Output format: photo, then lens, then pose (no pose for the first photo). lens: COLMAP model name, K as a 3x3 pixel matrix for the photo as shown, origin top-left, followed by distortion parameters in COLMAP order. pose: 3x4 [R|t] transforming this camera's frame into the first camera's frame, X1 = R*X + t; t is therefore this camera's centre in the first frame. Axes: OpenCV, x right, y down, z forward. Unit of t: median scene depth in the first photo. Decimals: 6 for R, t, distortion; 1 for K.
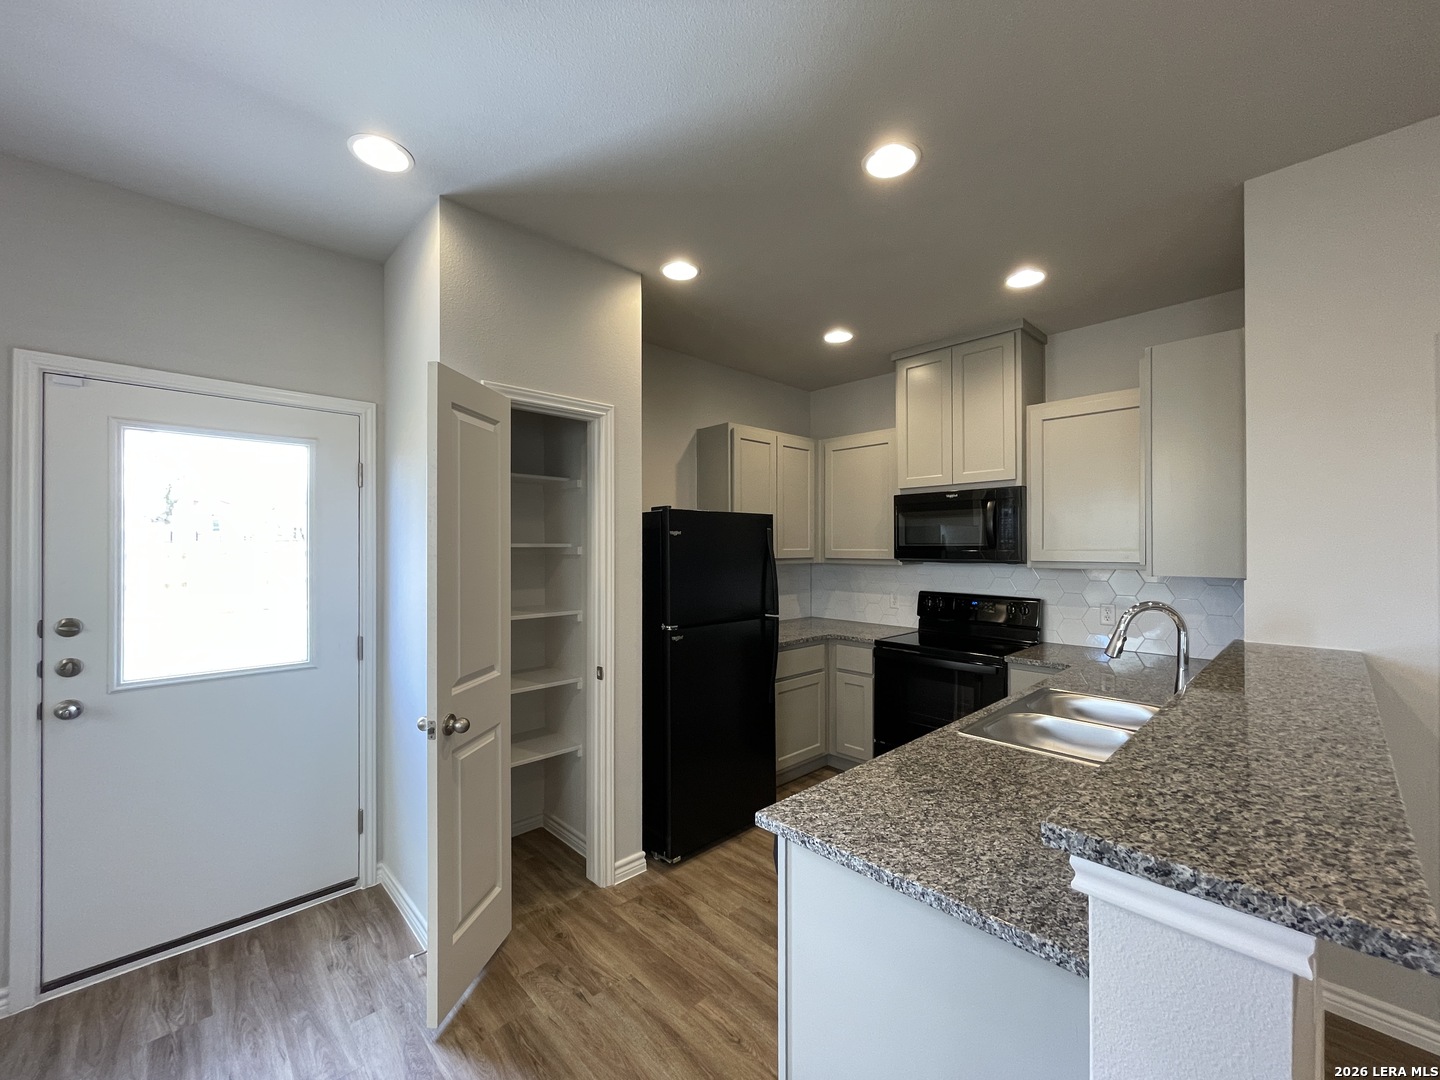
lens RADIAL K [[588.1, 0, 715.3], [0, 588.1, 548.6], [0, 0, 1]] dist [-0.001691, 0.001176]
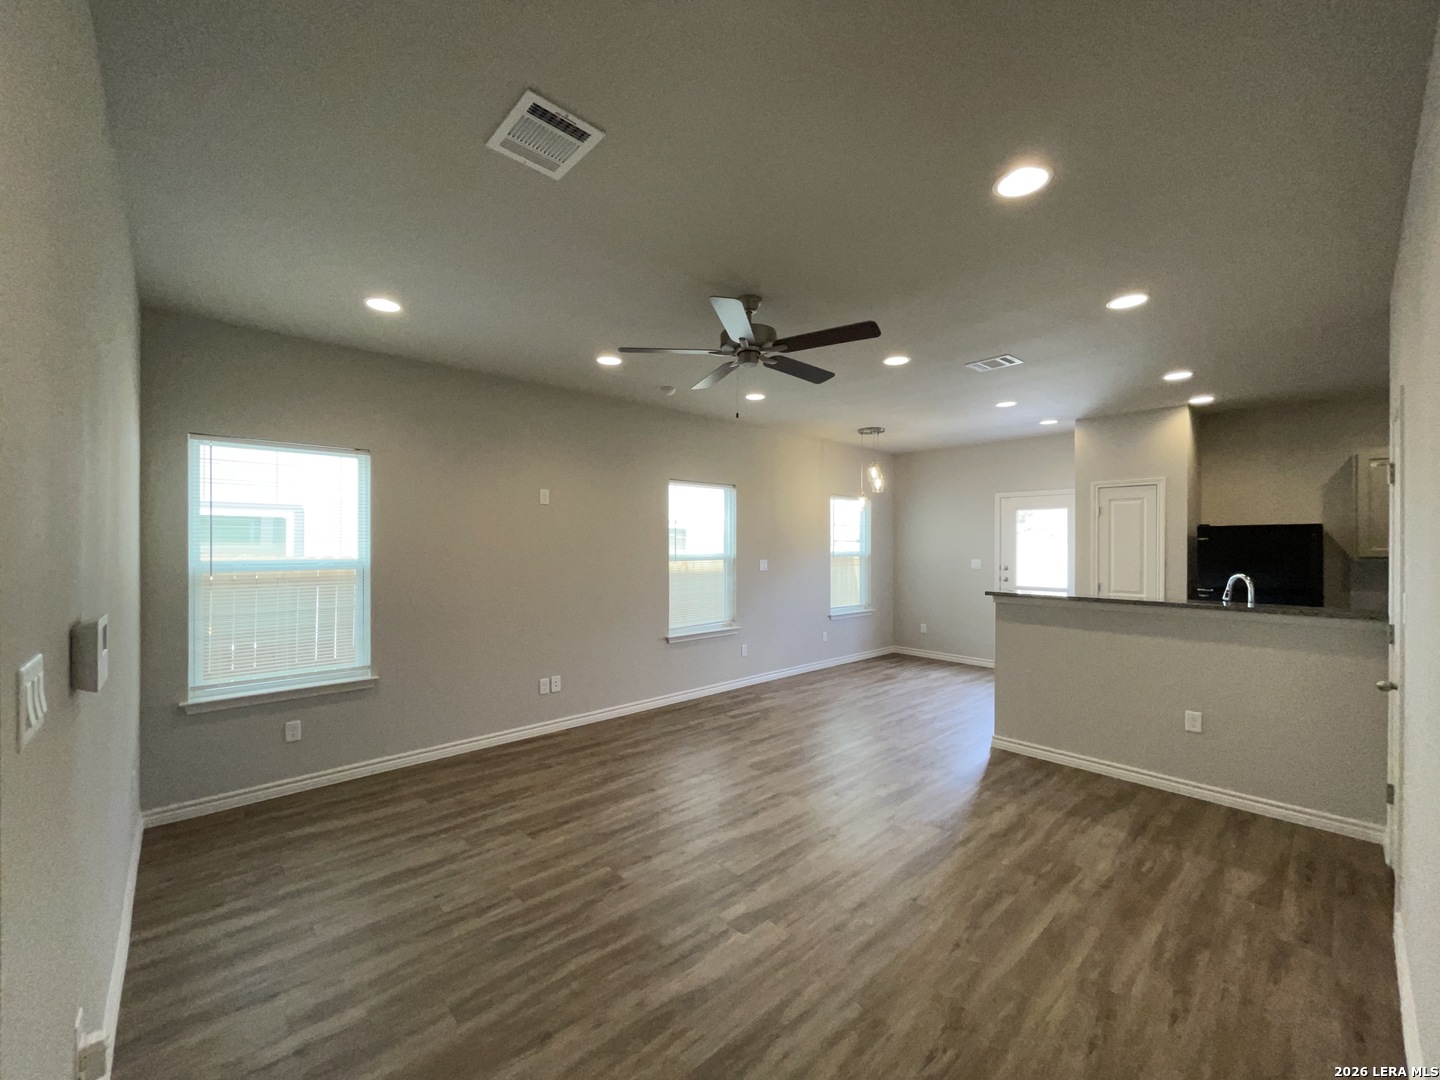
lens RADIAL K [[588.1, 0, 714.5], [0, 588.1, 546.2], [0, 0, 1]] dist [-0.001691, 0.001176]
pose [[-0.017764, 0.012266, -0.999767, 2.449813], [-0.001092, 0.999924, 0.012288, -0.039084], [0.999842, 0.001310, -0.017749, -0.685287]]
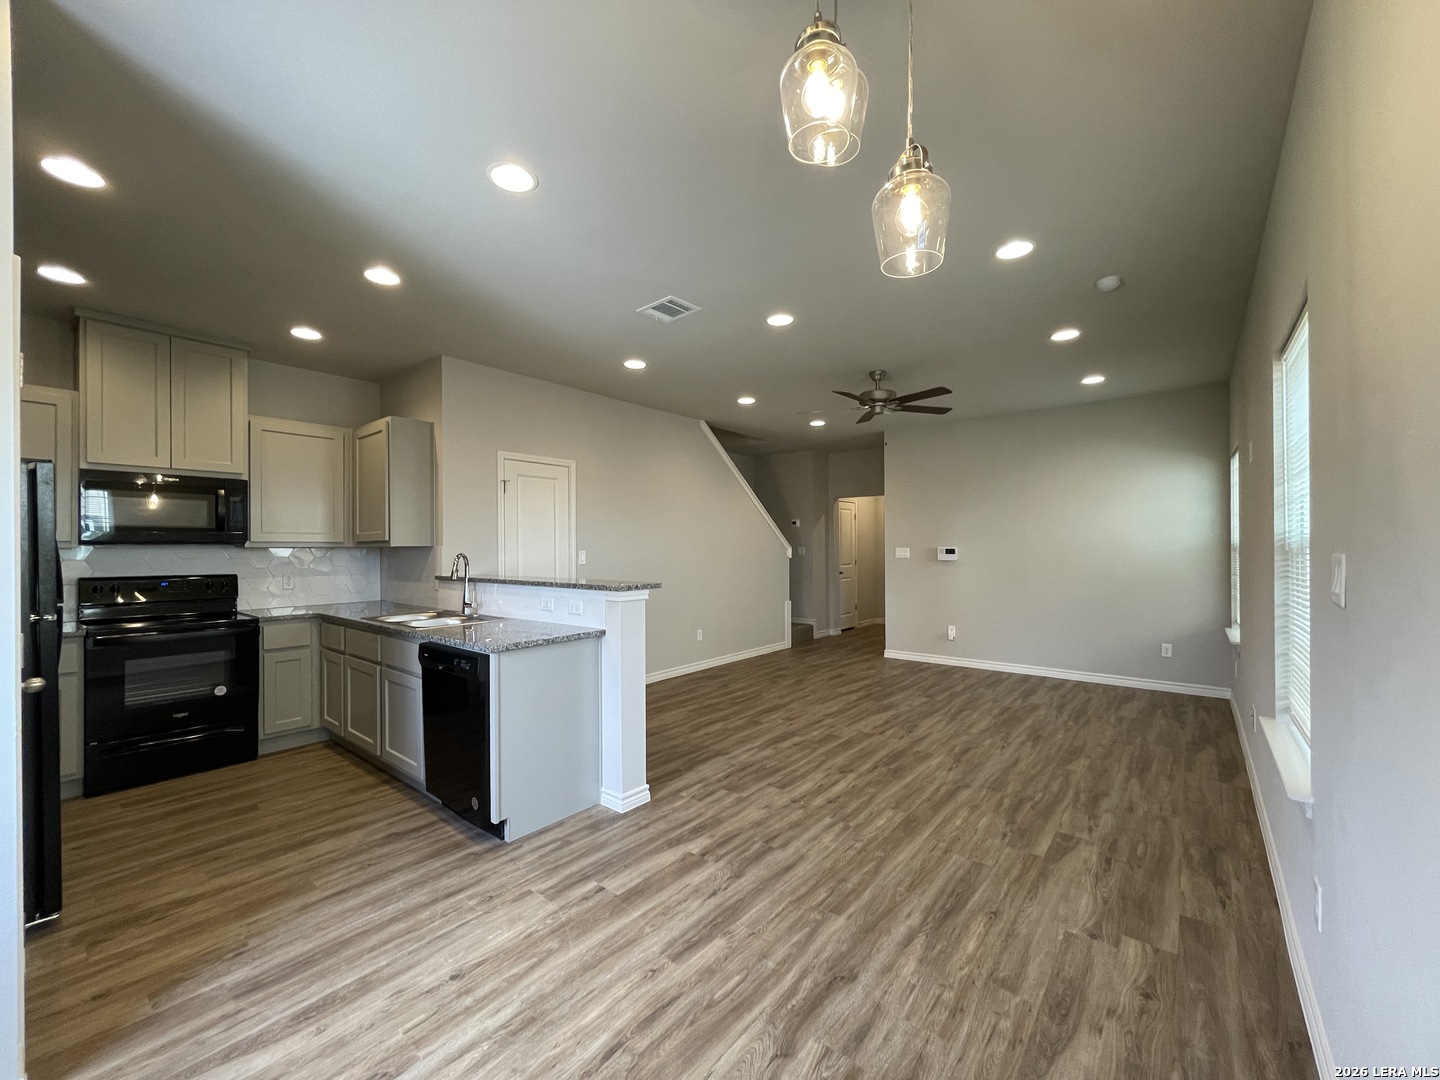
lens RADIAL K [[588.1, 0, 716.3], [0, 588.1, 543.3], [0, 0, 1]] dist [-0.001691, 0.001176]
pose [[-0.126161, 0.010628, 0.991953, -0.883963], [0.006819, 0.999928, -0.009846, 0.046482], [-0.991986, 0.005522, -0.126224, 0.205096]]
